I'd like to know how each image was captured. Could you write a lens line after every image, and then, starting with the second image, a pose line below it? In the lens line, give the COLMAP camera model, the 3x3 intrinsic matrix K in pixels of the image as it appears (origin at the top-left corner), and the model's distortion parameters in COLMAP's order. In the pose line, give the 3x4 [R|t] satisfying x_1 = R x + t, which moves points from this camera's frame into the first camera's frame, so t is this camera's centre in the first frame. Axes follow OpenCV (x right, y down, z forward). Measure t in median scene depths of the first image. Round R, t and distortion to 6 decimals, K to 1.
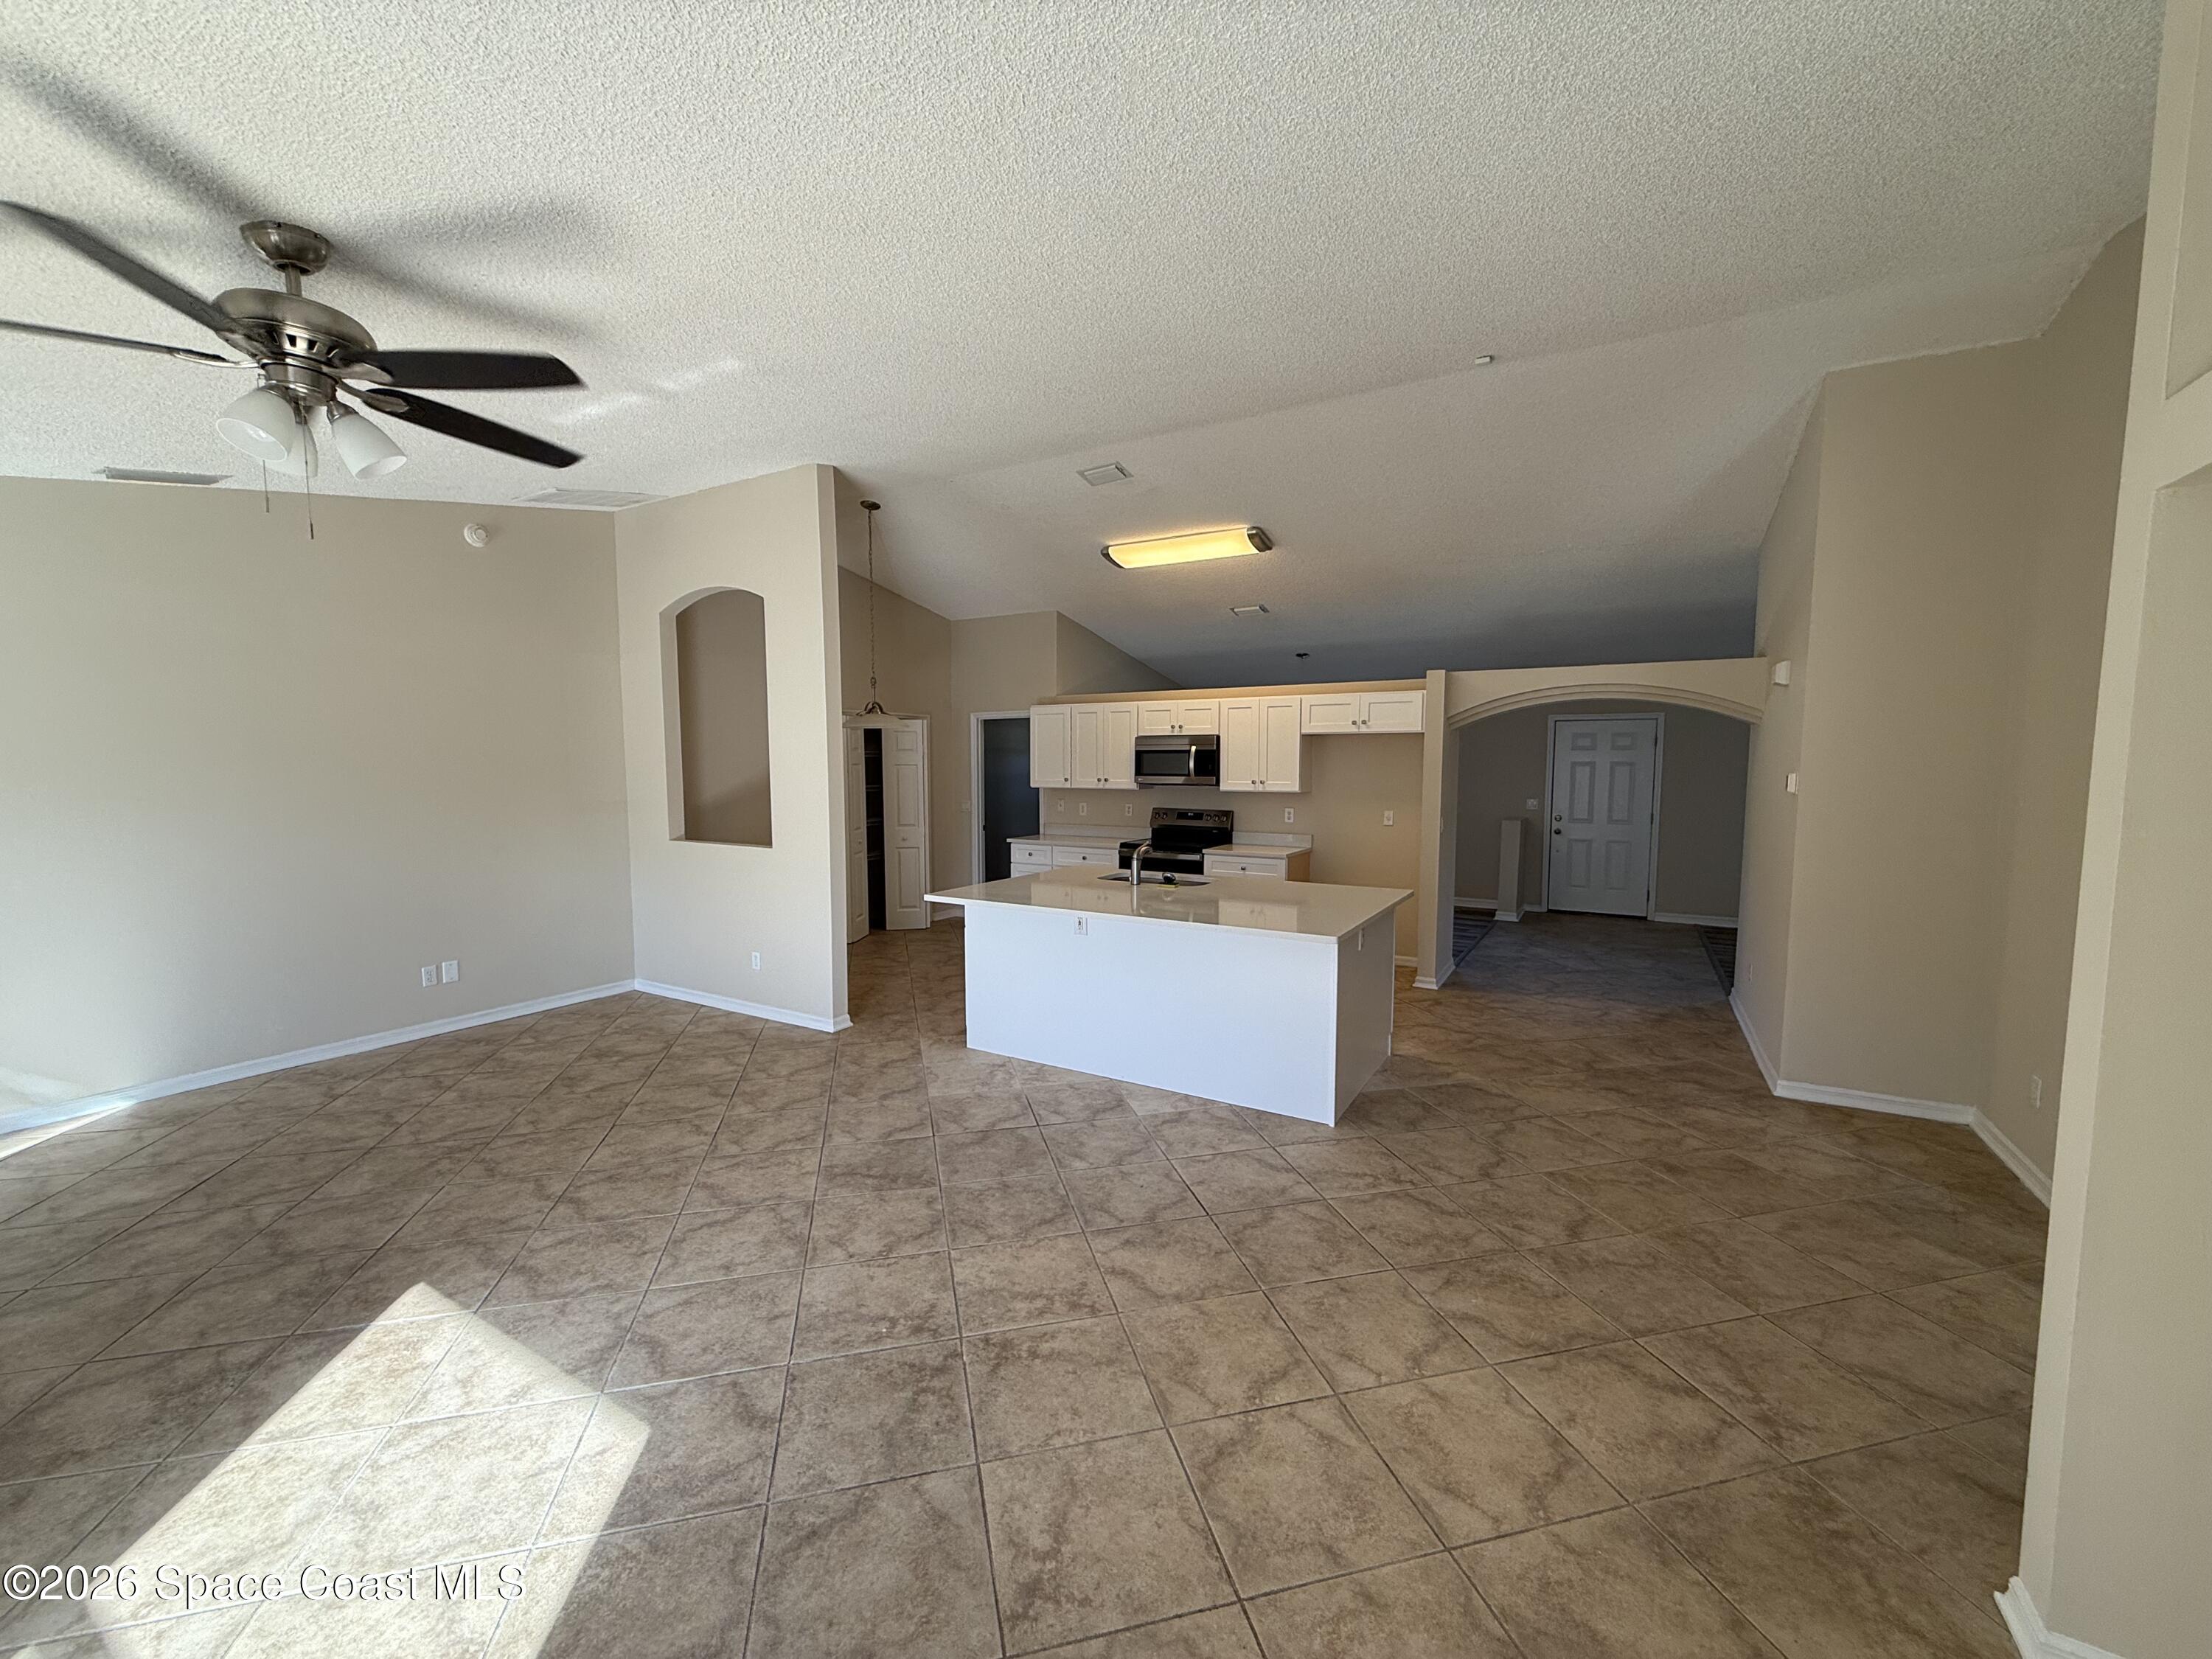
lens RADIAL K [[880.8, 0, 1097.5], [0, 880.8, 839.3], [0, 0, 1]] dist [0.000348, 0.000632]
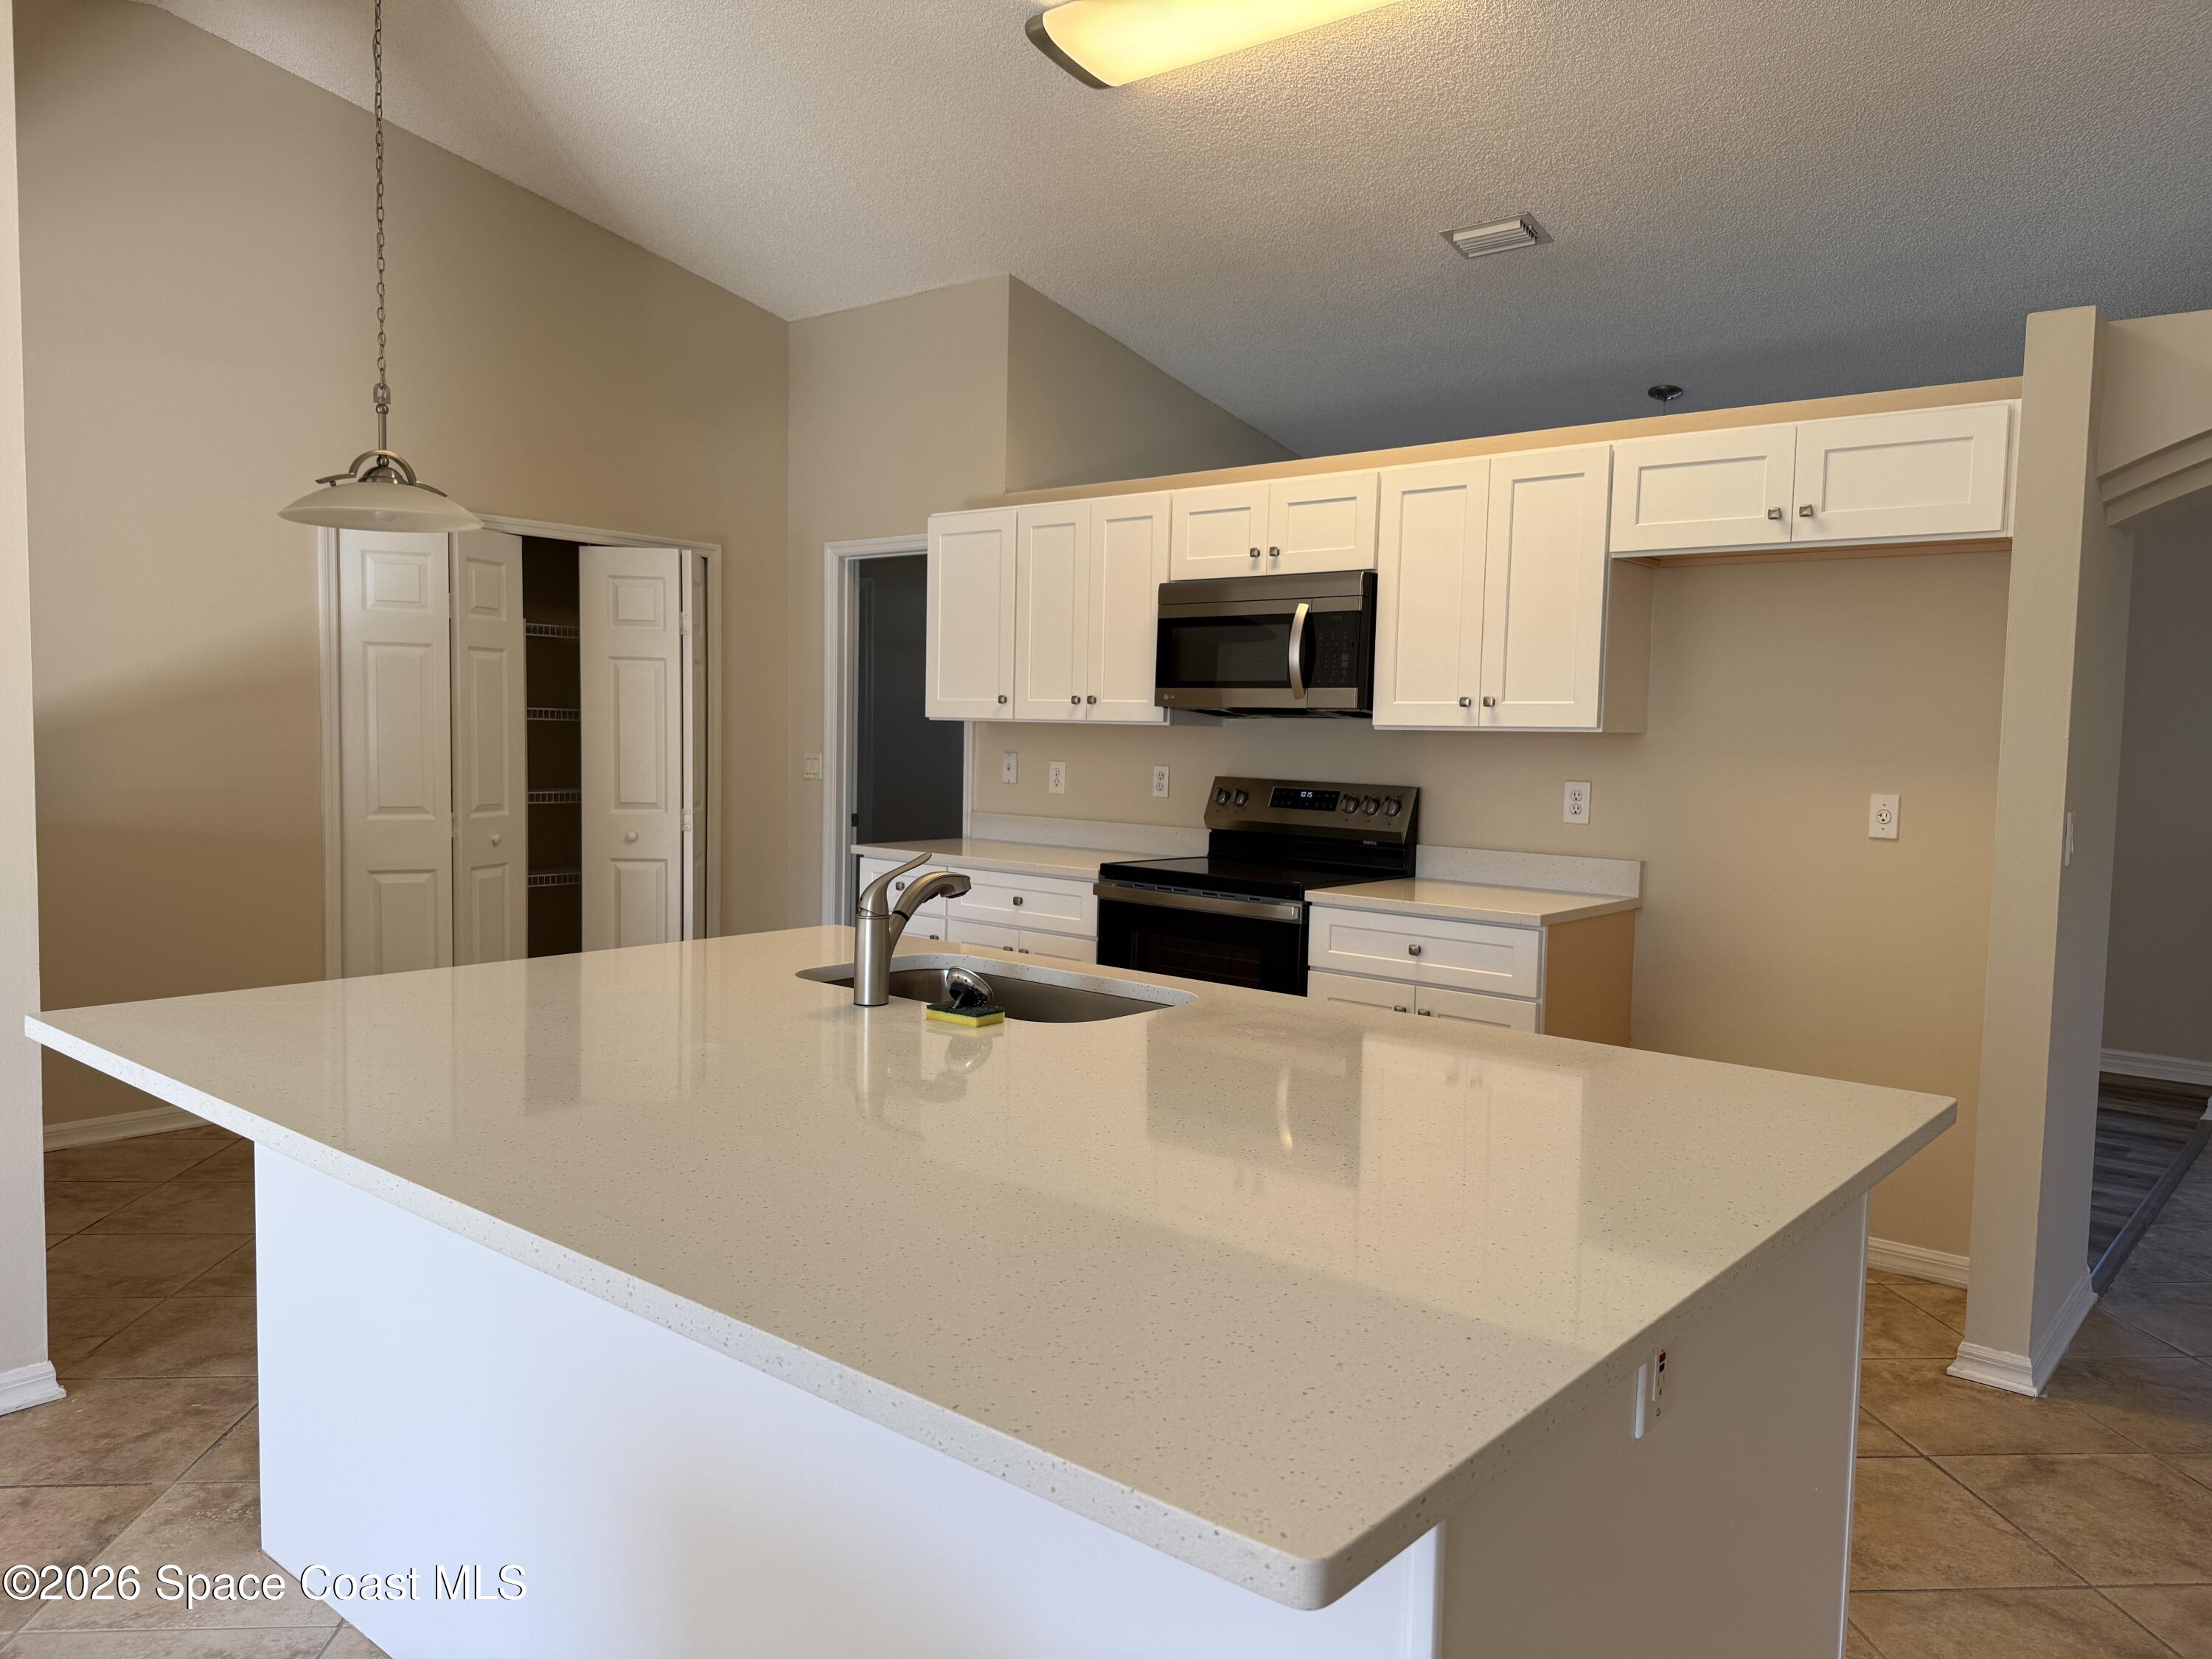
lens RADIAL K [[1549.2, 0, 1085.9], [0, 1549.2, 840.3], [0, 0, 1]] dist [0.063802, -0.078088]
pose [[0.985107, 0.032956, -0.168757, 0.144544], [-0.035106, 0.999336, -0.009774, 0.000472], [0.168322, 0.015553, 0.985609, 0.397804]]
